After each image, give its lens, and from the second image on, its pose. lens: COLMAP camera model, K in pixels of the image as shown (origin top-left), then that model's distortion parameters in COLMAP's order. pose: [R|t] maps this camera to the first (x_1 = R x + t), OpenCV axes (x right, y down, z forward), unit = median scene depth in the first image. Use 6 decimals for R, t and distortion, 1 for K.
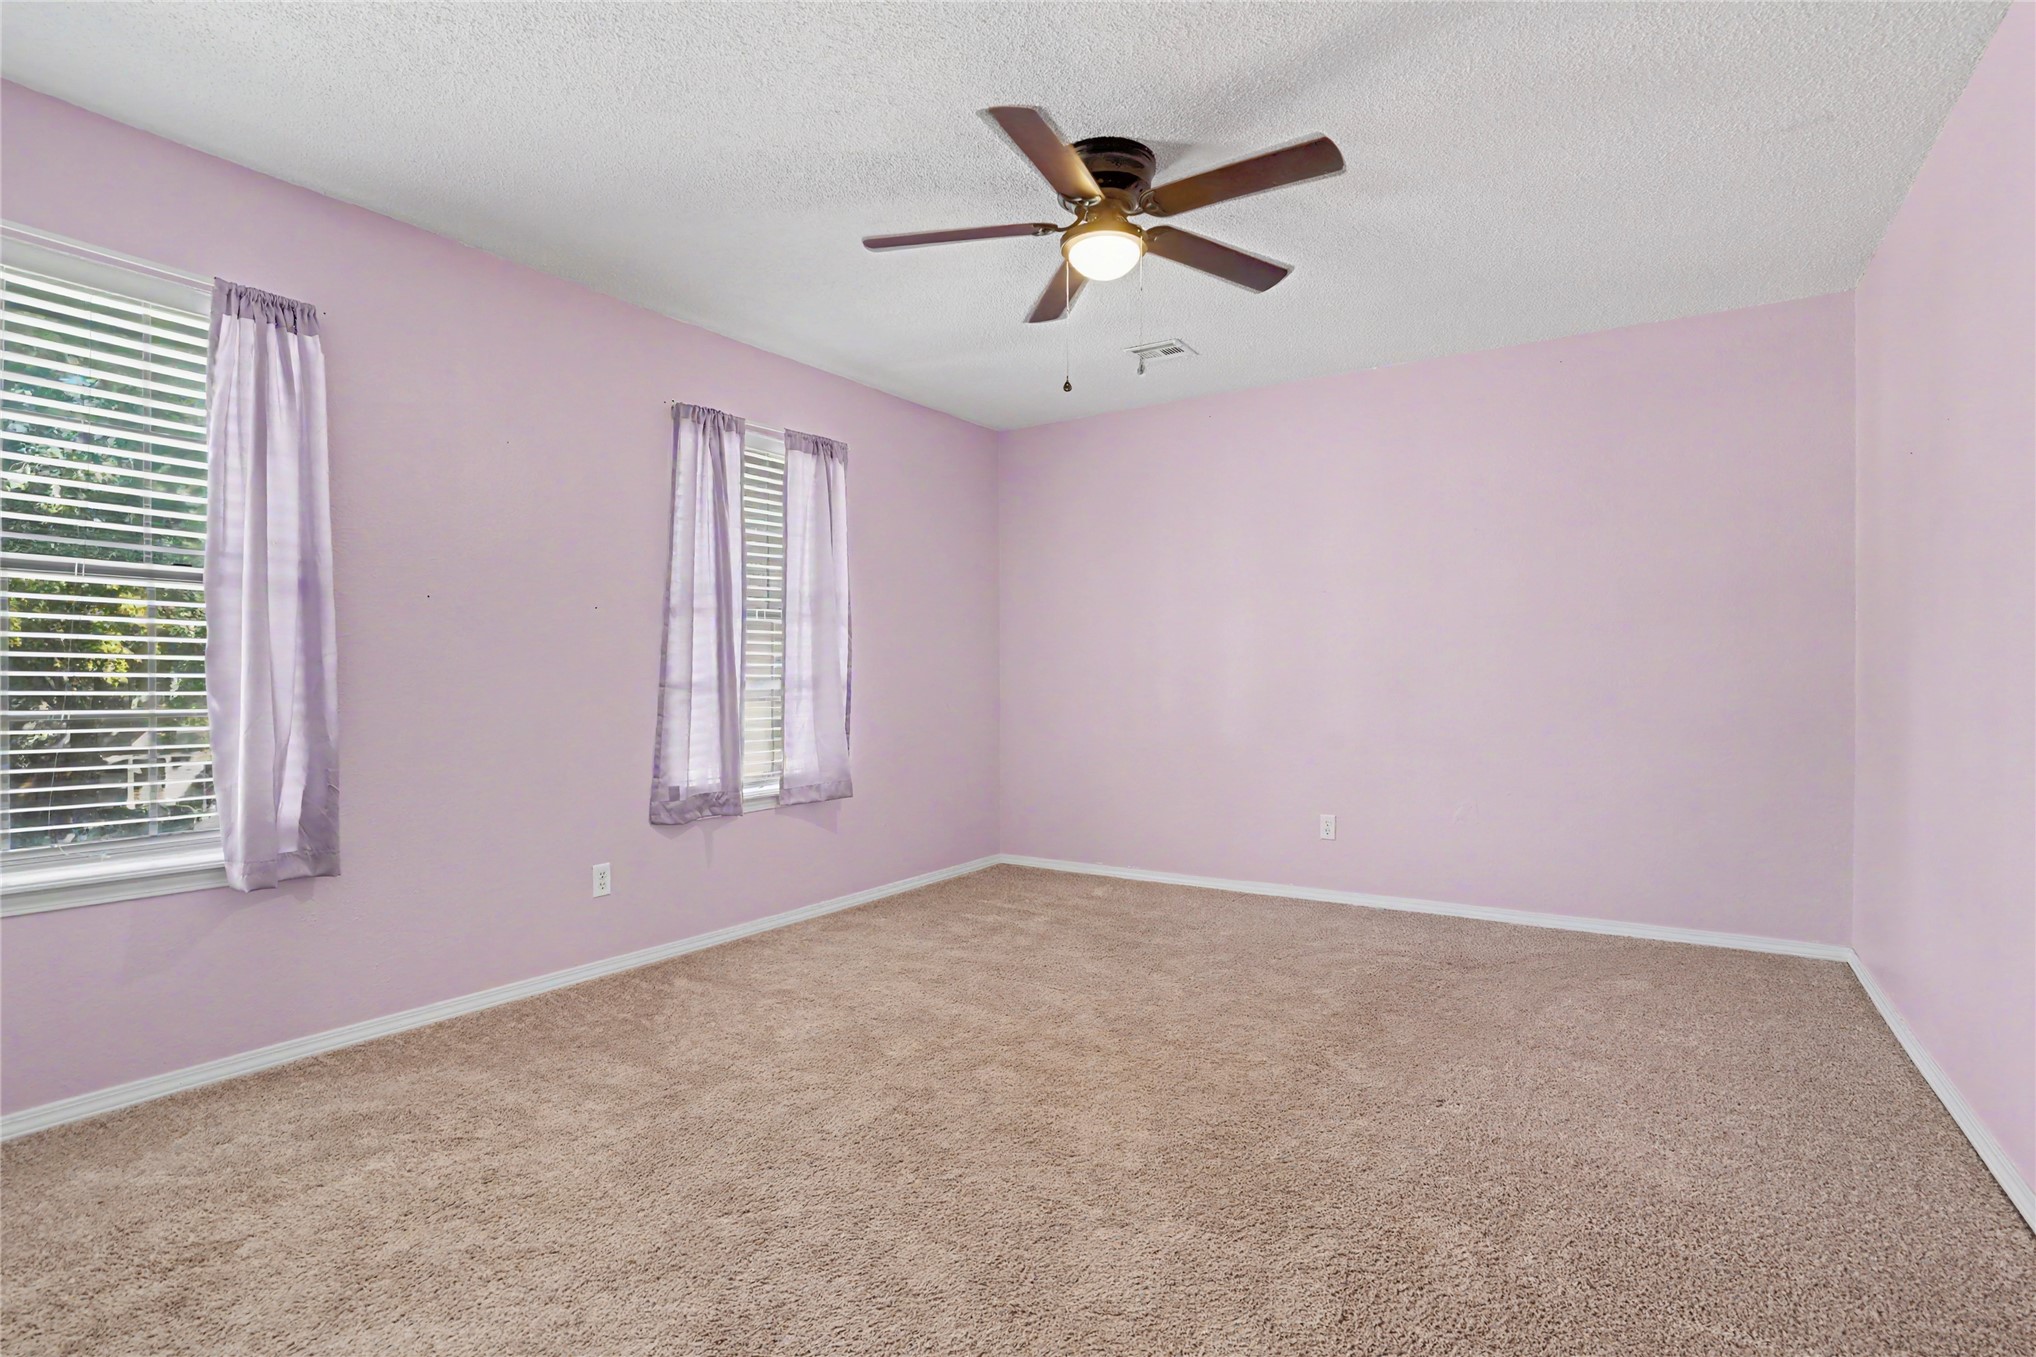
lens RADIAL K [[977.2, 0, 1021.9], [0, 977.2, 680.3], [0, 0, 1]] dist [-0.065653, 0.026542]
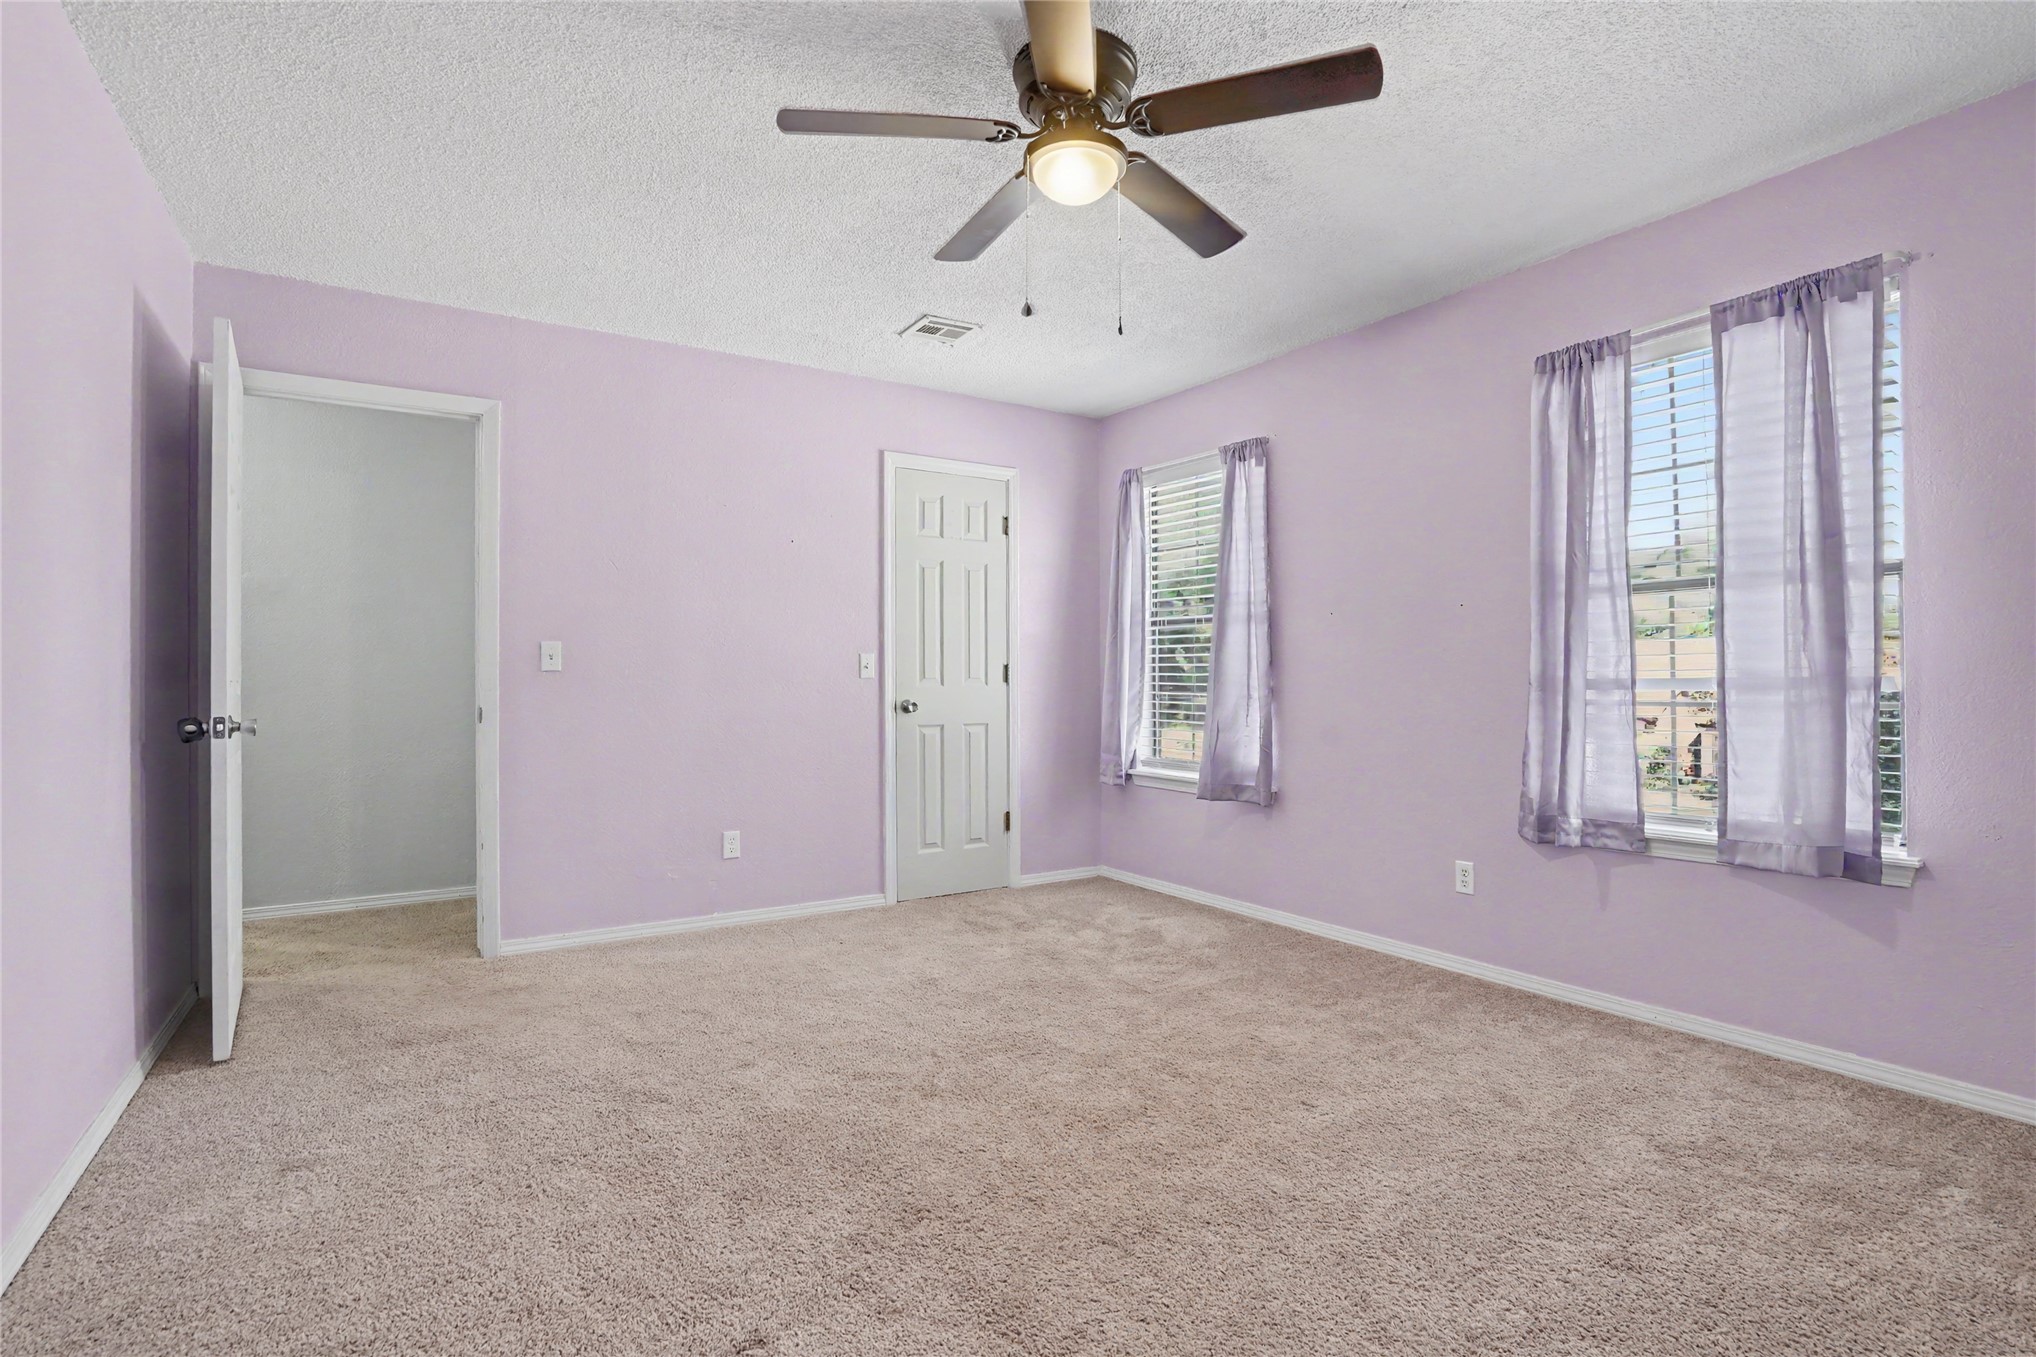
lens RADIAL K [[977.2, 0, 1021.9], [0, 977.2, 680.3], [0, 0, 1]] dist [-0.065653, 0.026542]
pose [[-0.398031, 0.007665, -0.917340, 0.662833], [0.004261, 0.999970, 0.006507, -0.005479], [0.917362, -0.001319, -0.398052, 0.981118]]
